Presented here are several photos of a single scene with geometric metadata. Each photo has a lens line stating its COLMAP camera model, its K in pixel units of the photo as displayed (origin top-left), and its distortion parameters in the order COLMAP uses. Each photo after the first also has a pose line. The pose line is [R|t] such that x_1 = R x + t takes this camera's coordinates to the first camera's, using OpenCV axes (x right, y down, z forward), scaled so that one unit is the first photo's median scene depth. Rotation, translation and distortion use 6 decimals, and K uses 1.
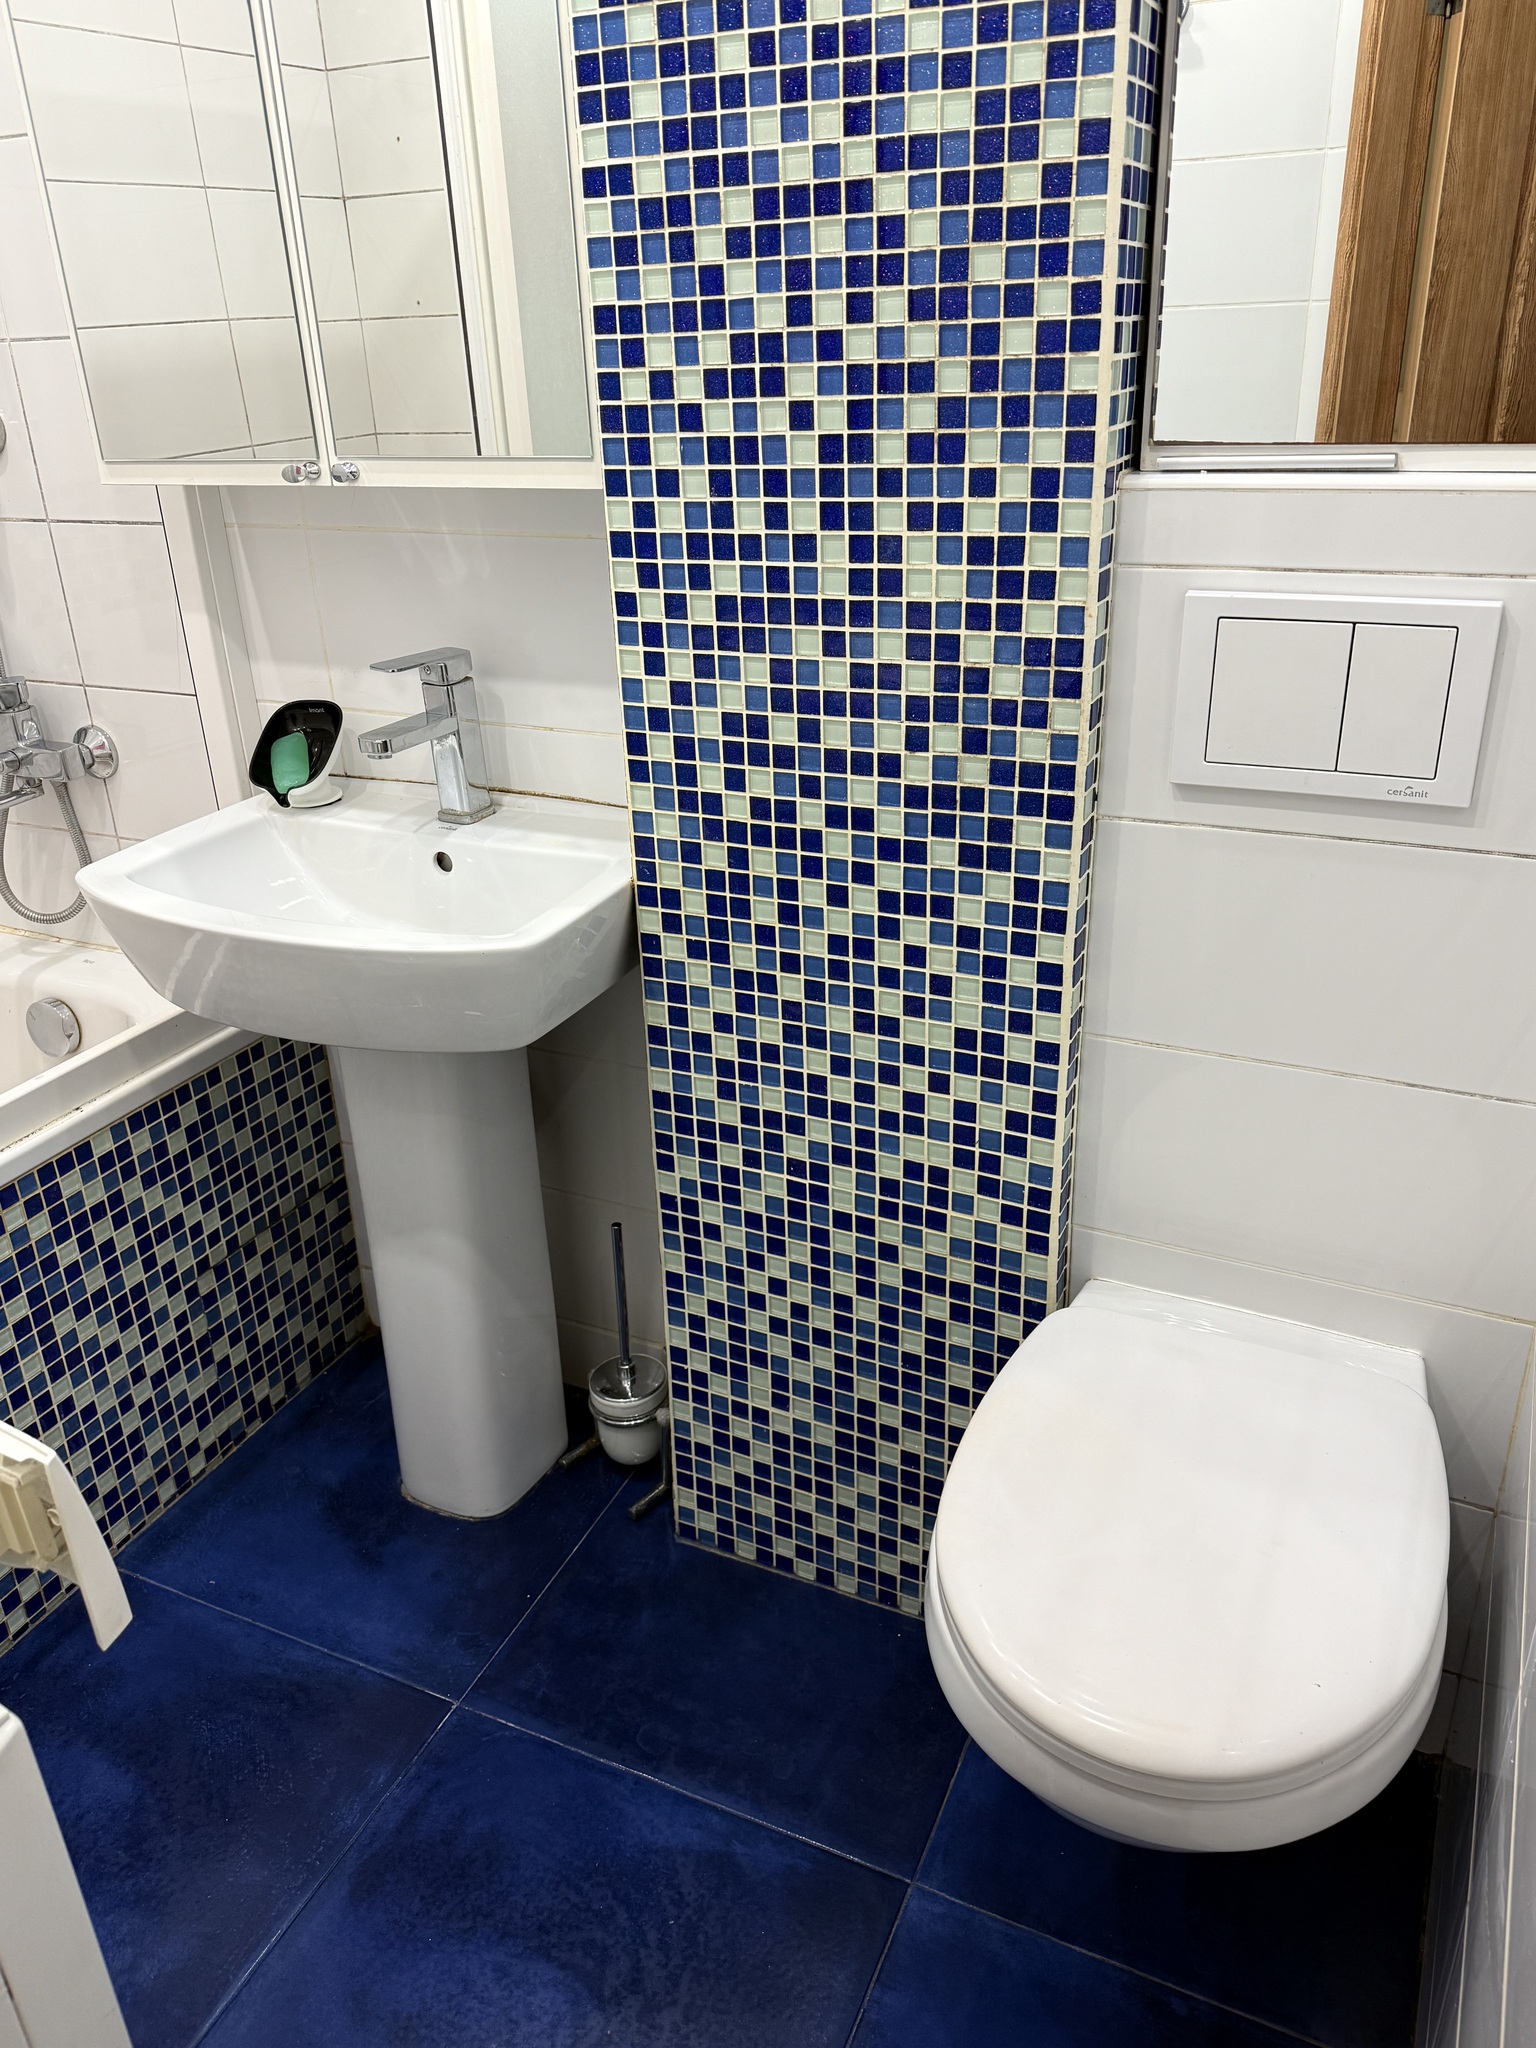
lens RADIAL K [[1485.1, 0, 774.0], [0, 1485.1, 1011.1], [0, 0, 1]] dist [0.091155, -0.142008]
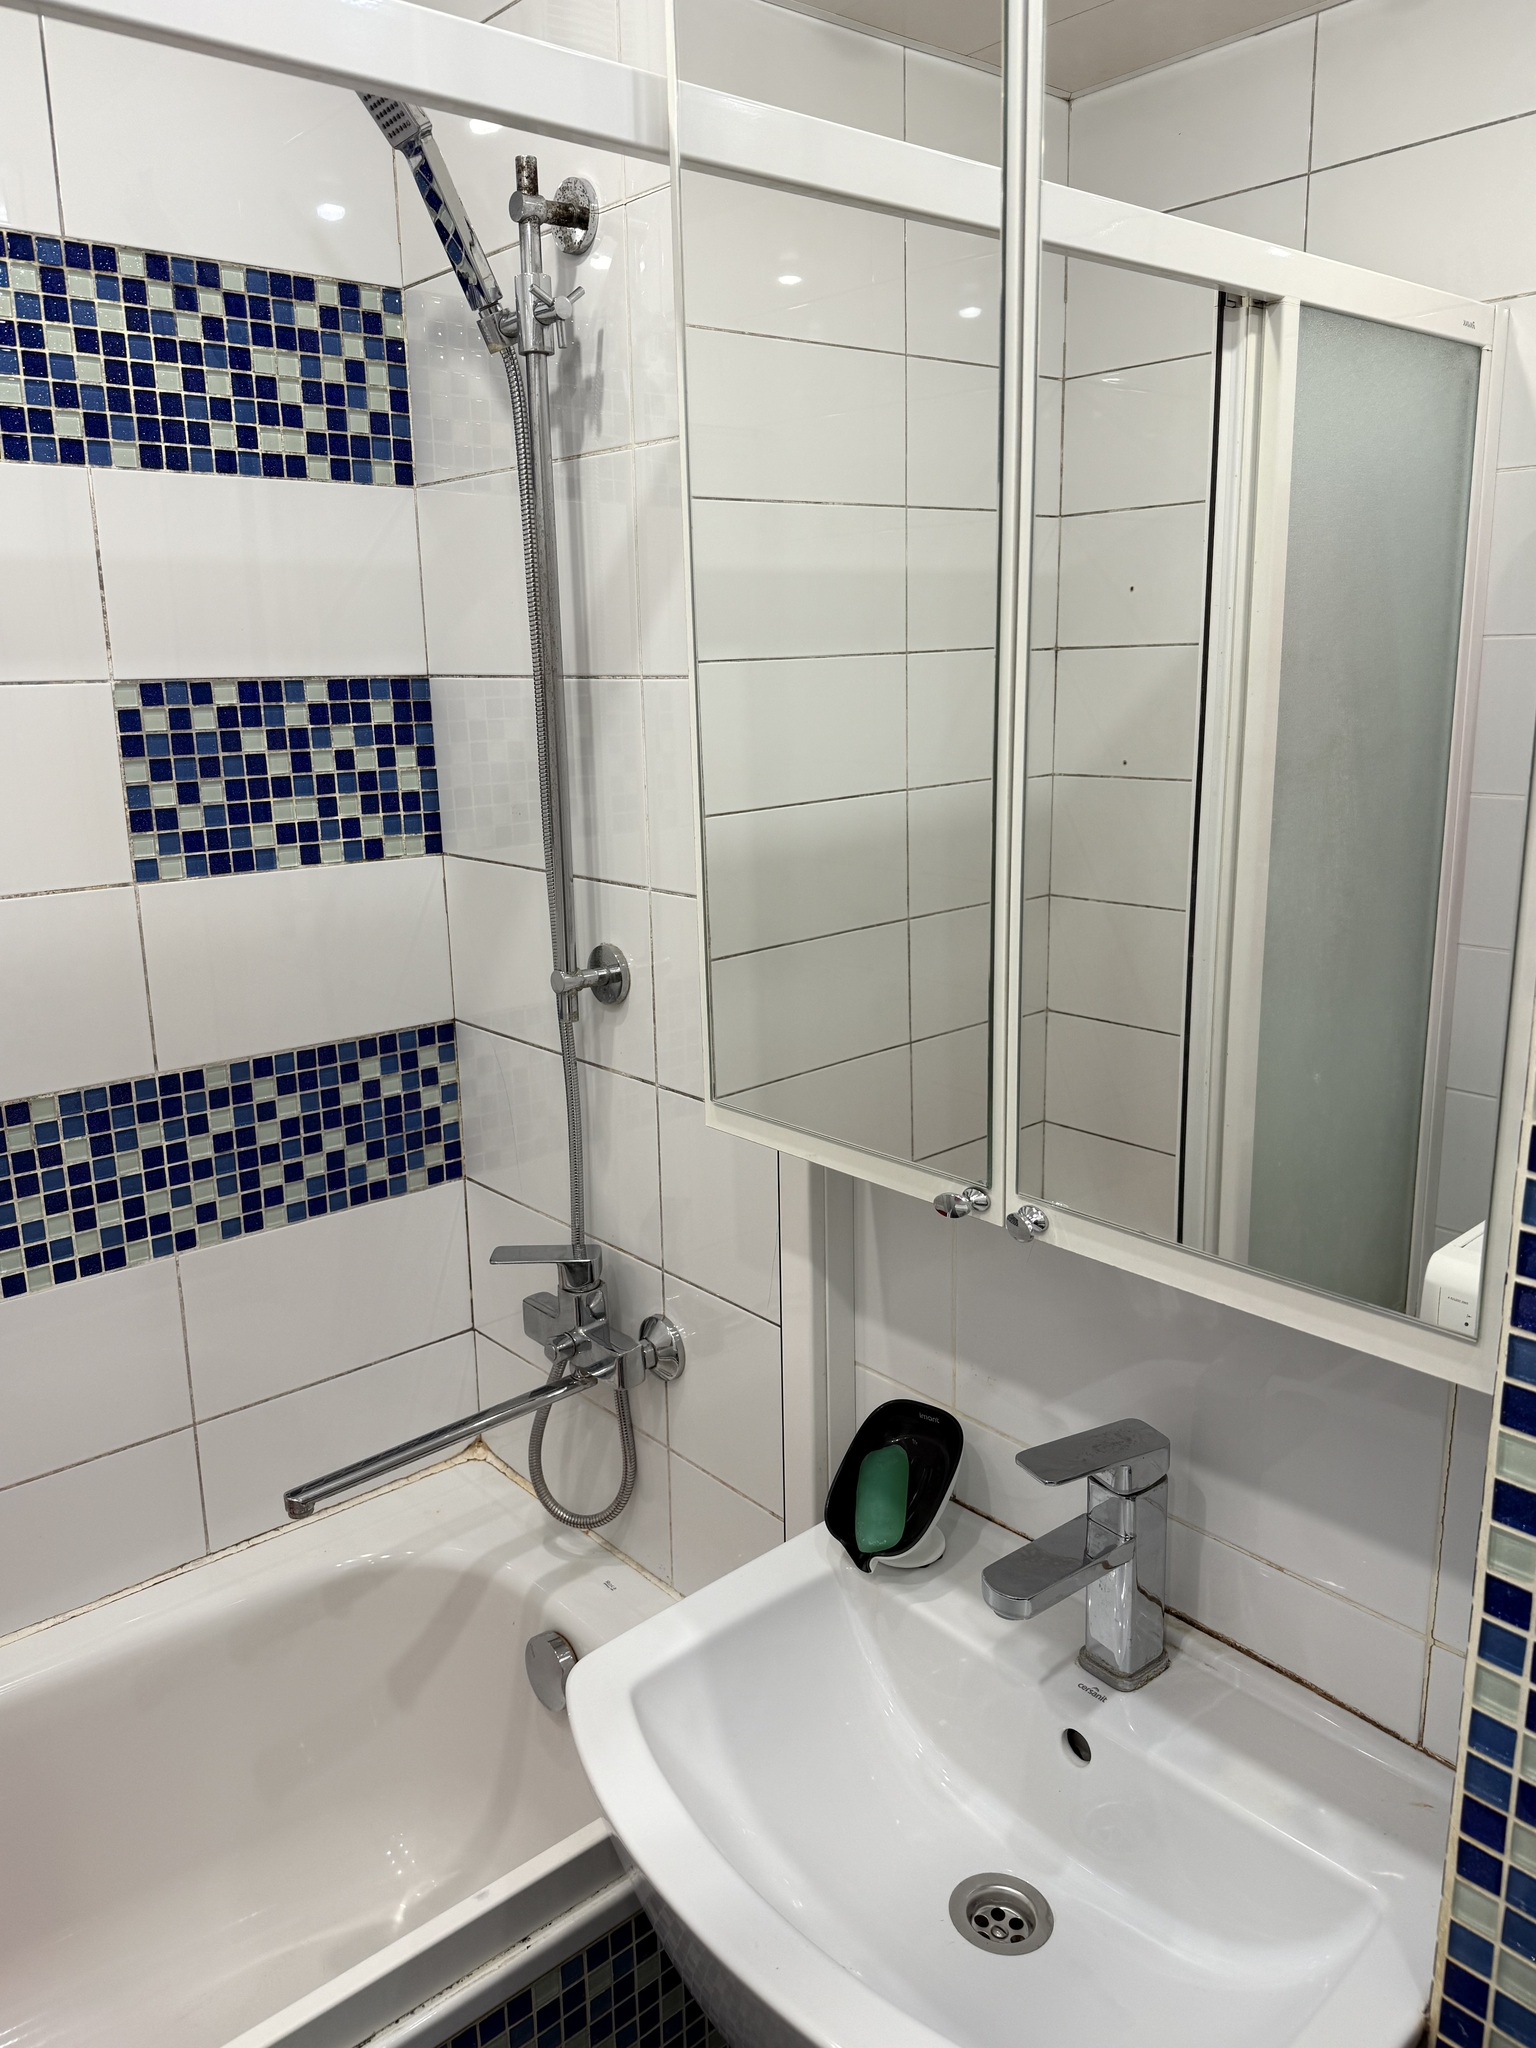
lens RADIAL K [[1485.1, 0, 780.7], [0, 1485.1, 989.0], [0, 0, 1]] dist [0.091155, -0.142008]
pose [[0.918570, 0.102609, -0.381706, -0.128198], [-0.174938, 0.971521, -0.159825, -0.292911], [0.354436, 0.213585, 0.910360, 0.305081]]
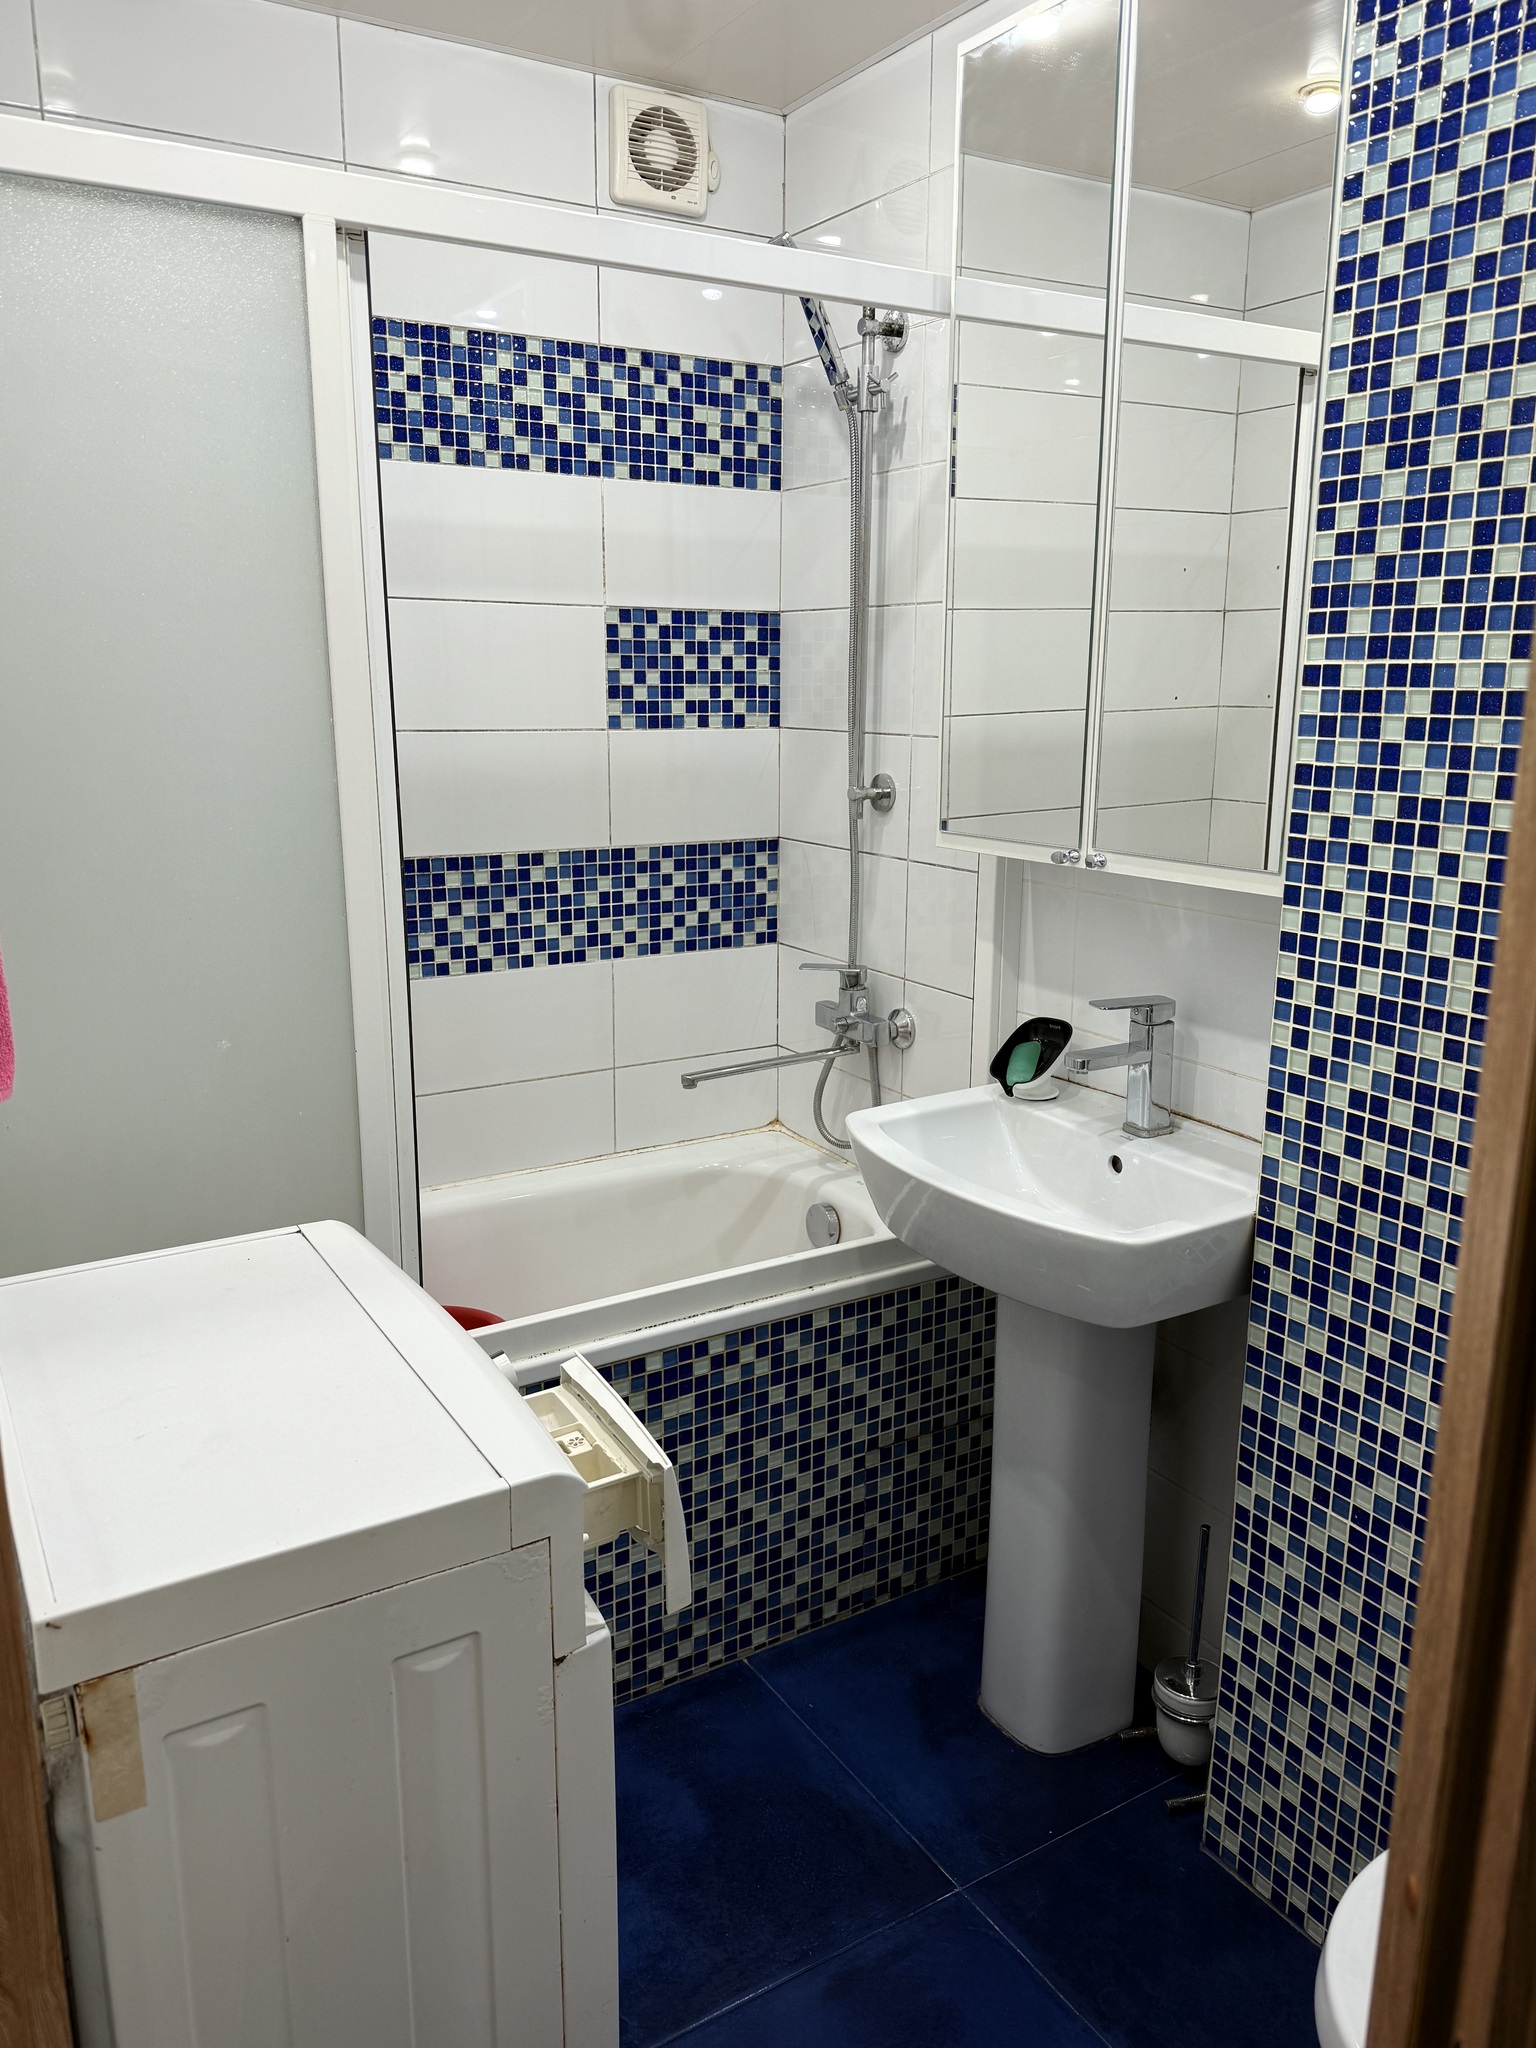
lens RADIAL K [[1485.1, 0, 774.0], [0, 1485.1, 1021.6], [0, 0, 1]] dist [0.091155, -0.142008]
pose [[0.835123, 0.162347, -0.525560, 0.163232], [-0.256801, 0.960009, -0.111512, -0.005692], [0.486439, 0.228091, 0.843417, -0.174729]]
